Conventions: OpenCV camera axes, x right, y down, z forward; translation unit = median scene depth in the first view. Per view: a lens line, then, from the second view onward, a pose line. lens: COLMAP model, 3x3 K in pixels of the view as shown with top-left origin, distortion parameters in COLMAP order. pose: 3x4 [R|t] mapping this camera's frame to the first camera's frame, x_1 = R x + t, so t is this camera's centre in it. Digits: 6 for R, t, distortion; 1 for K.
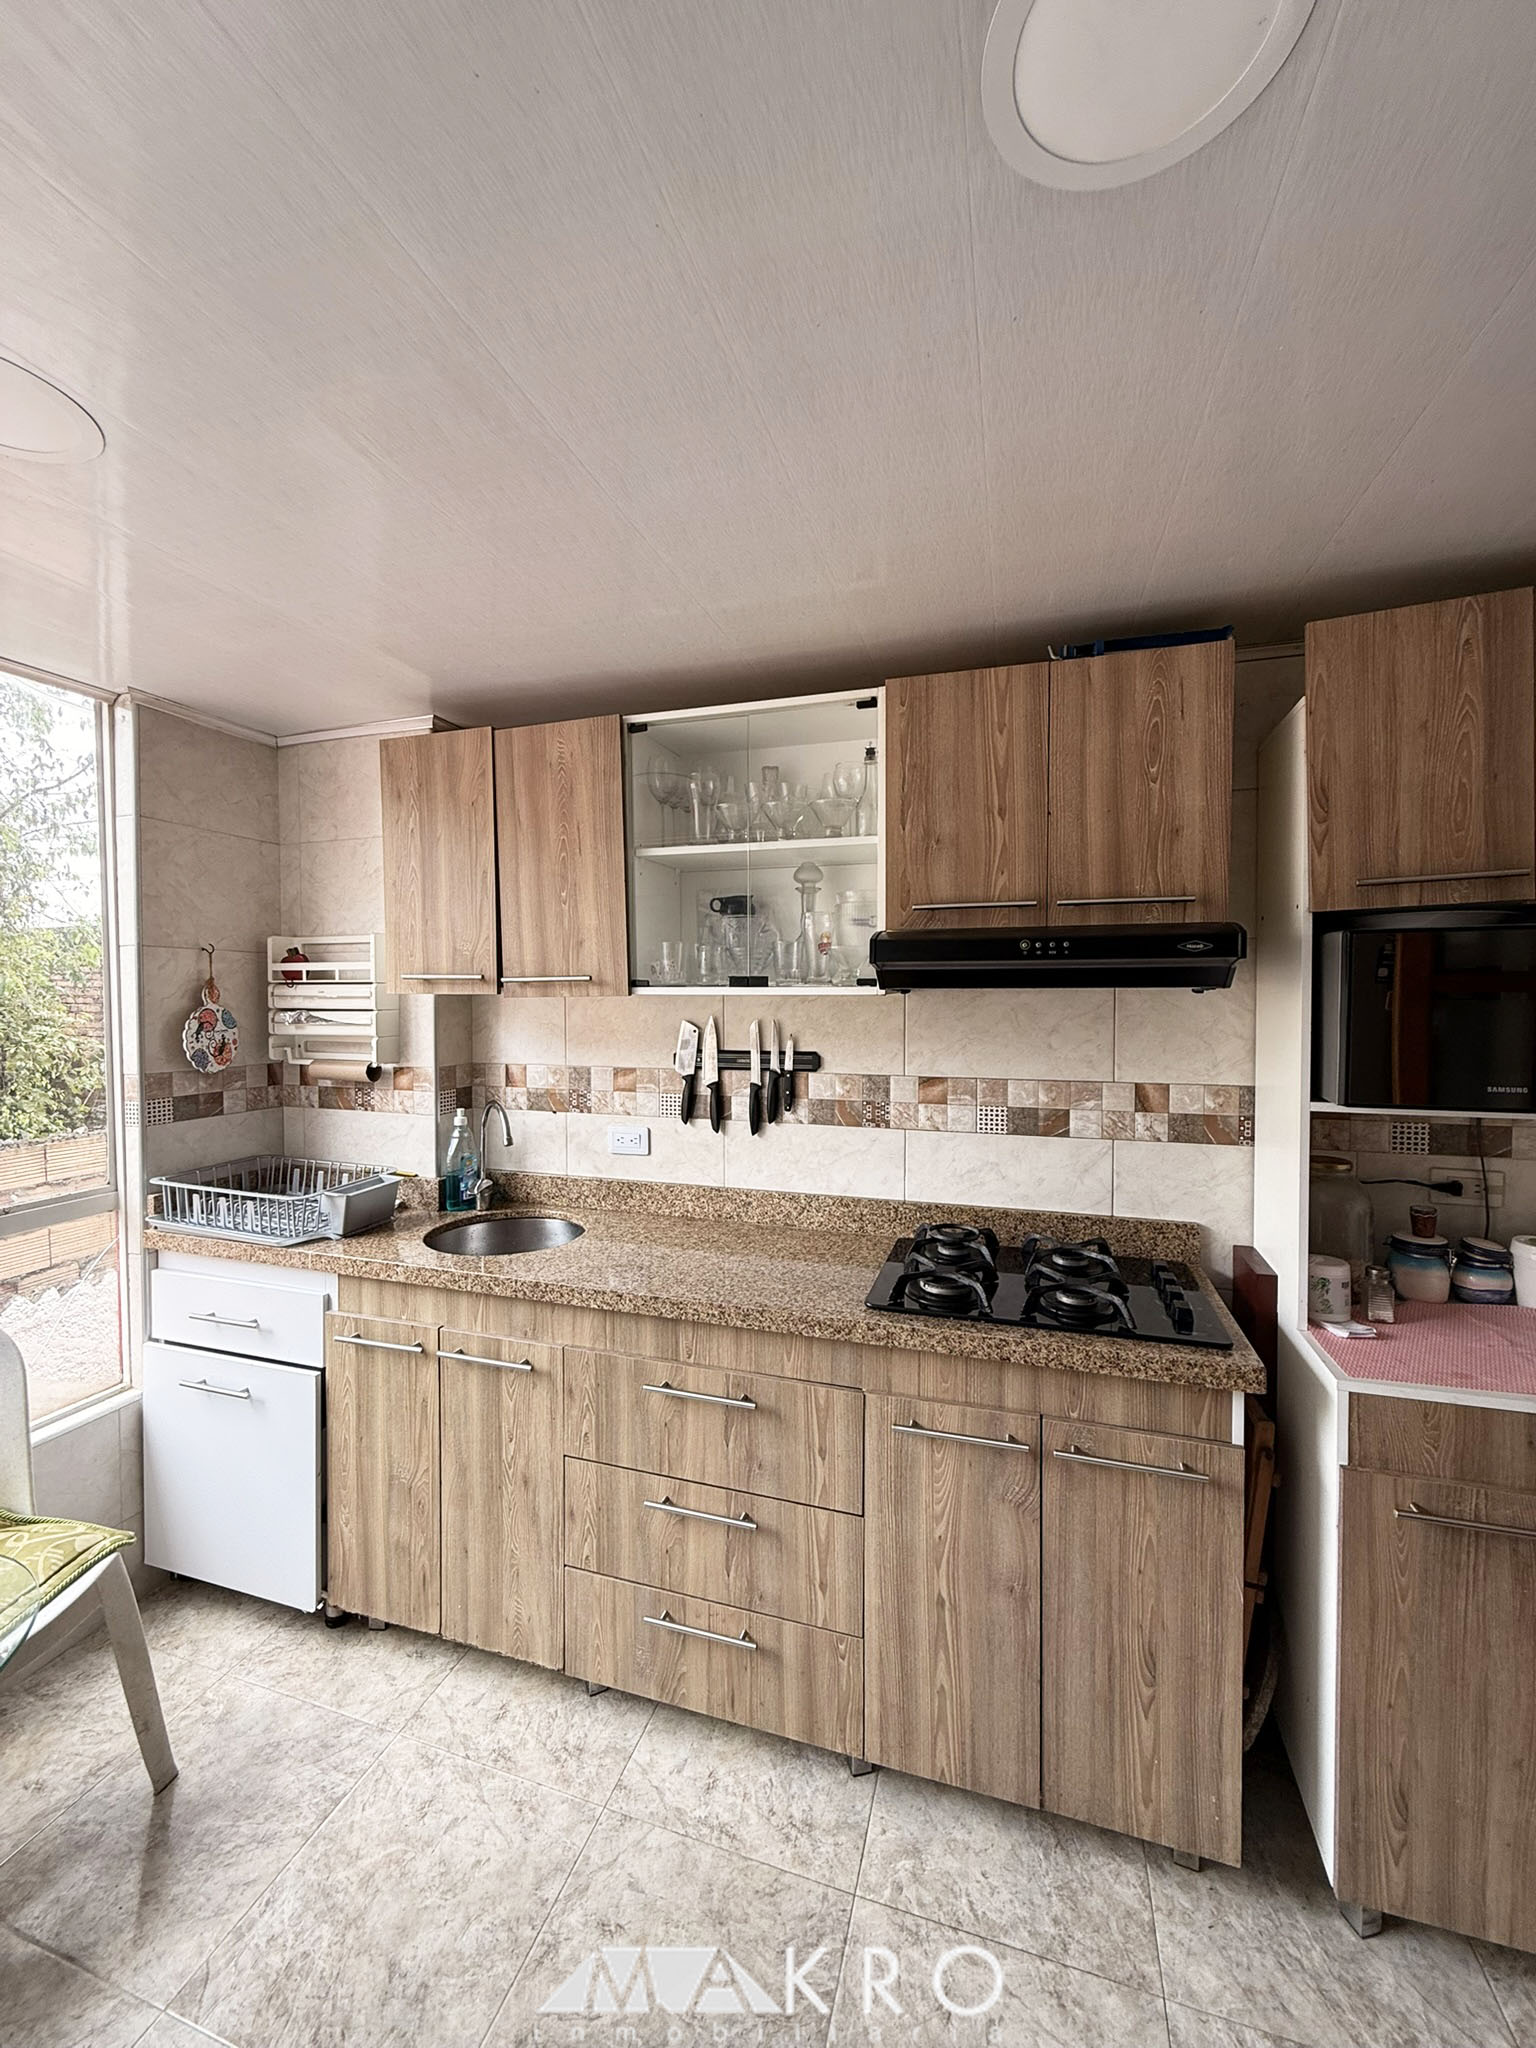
lens RADIAL K [[814.1, 0, 767.9], [0, 814.1, 1017.8], [0, 0, 1]] dist [-0.001253, -0.000170]
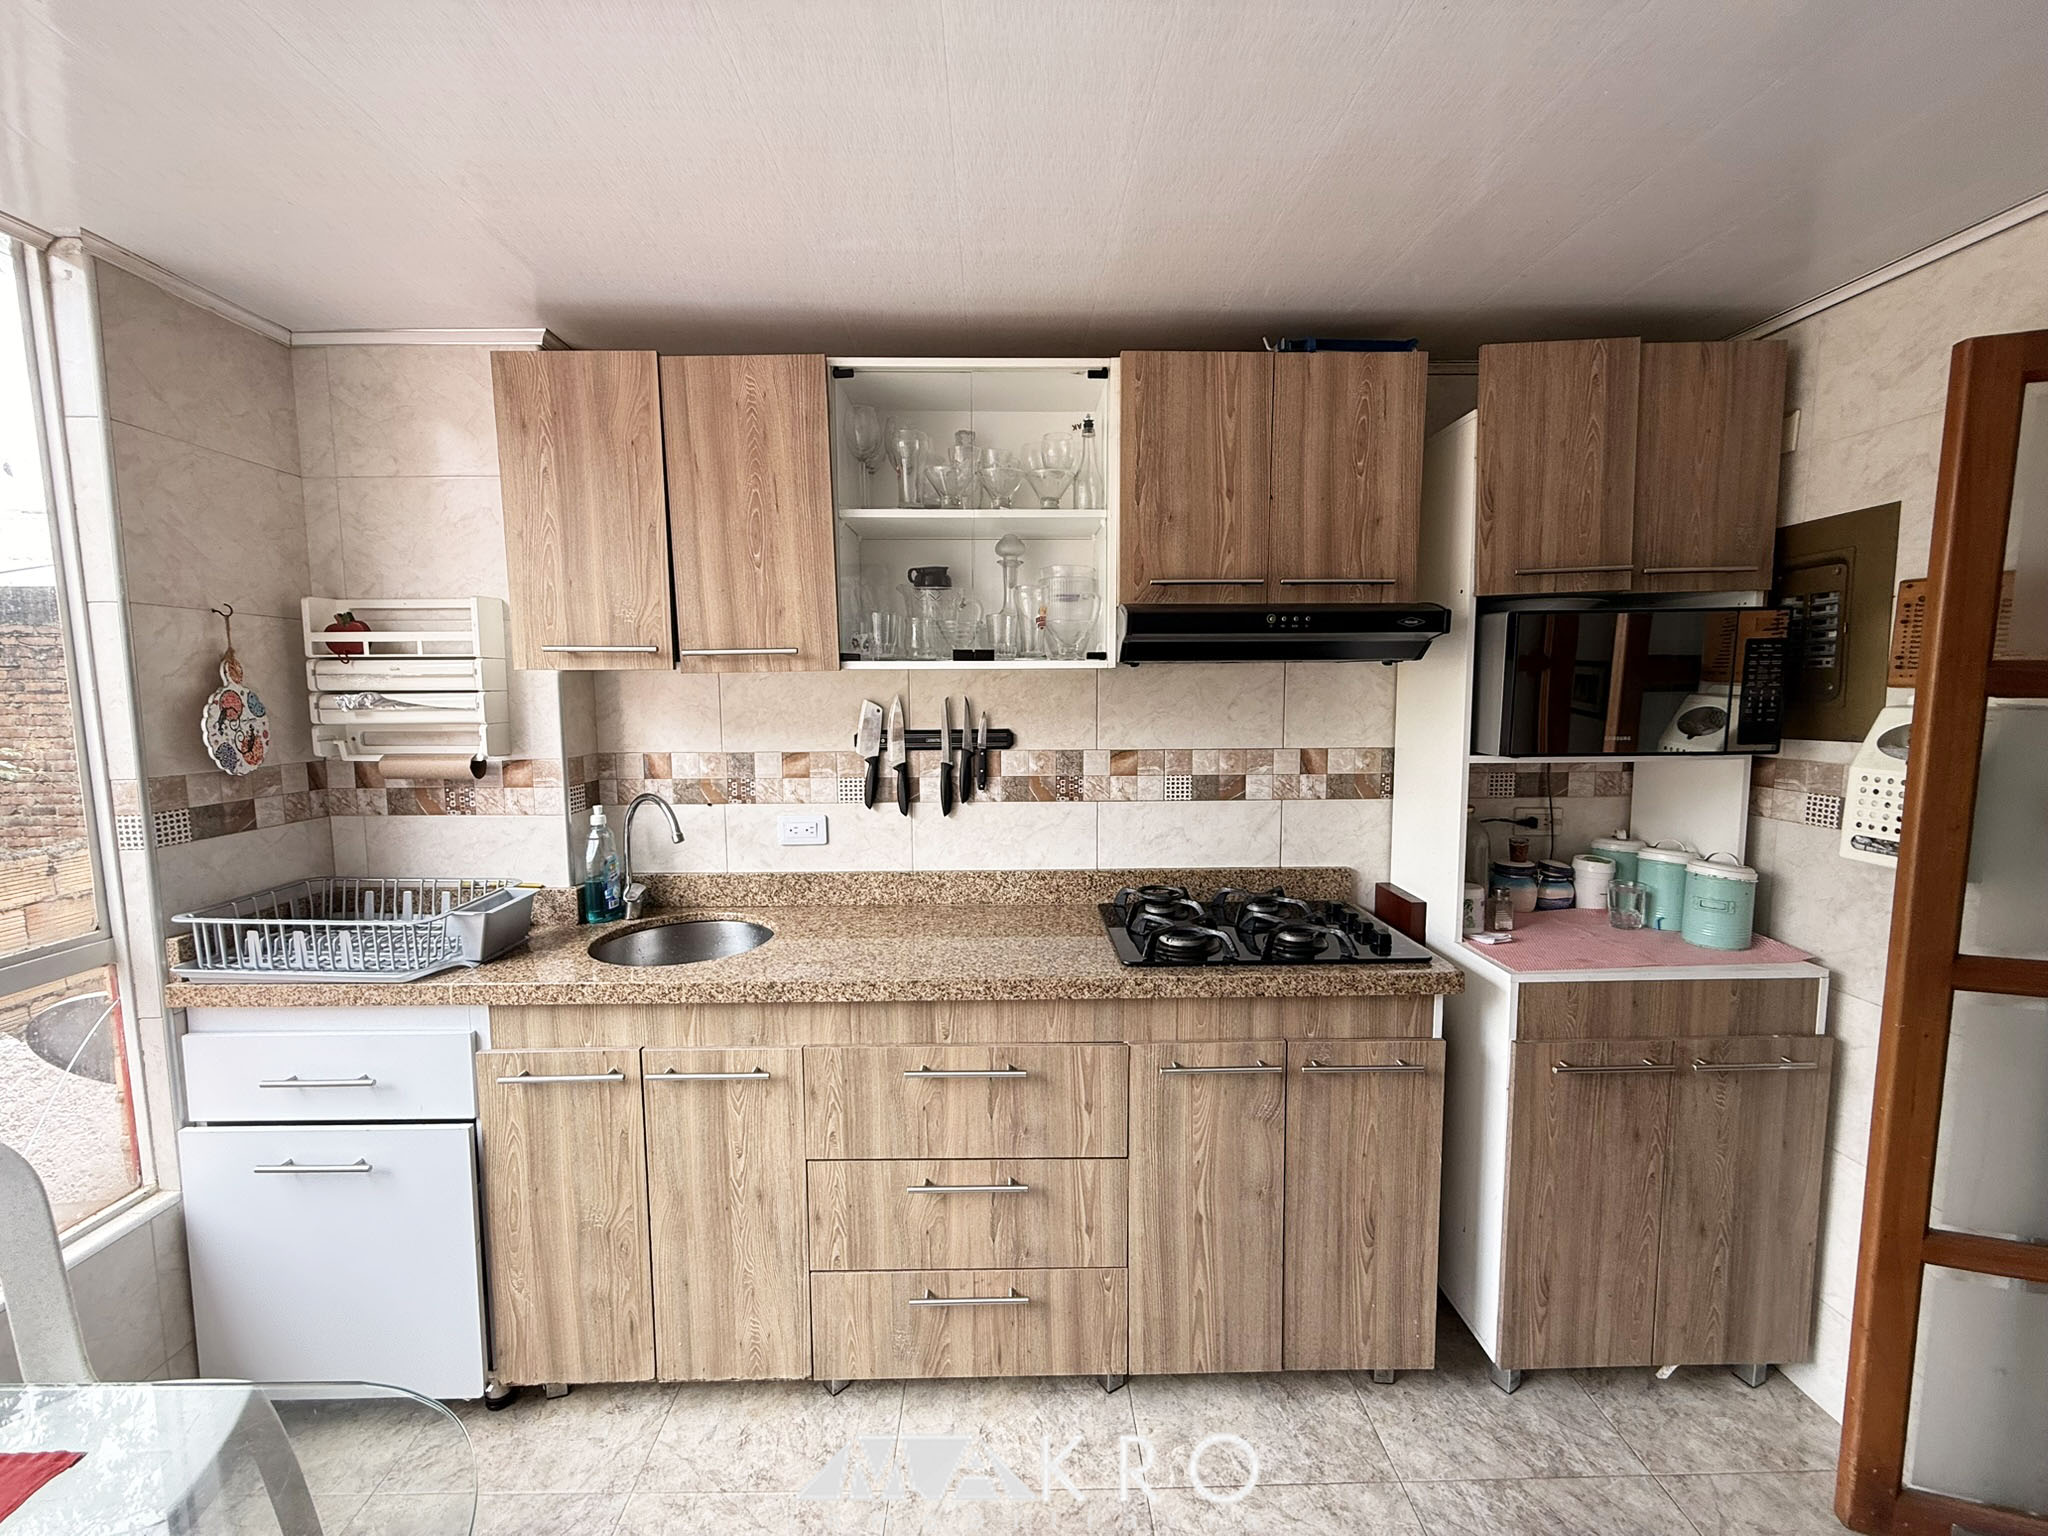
lens RADIAL K [[814.1, 0, 1018.9], [0, 814.1, 765.6], [0, 0, 1]] dist [-0.001253, -0.000170]
pose [[0.948206, -0.035471, 0.315671, -0.271464], [0.014354, 0.997515, 0.068972, 0.019691], [-0.317333, -0.060869, 0.946359, 0.054725]]
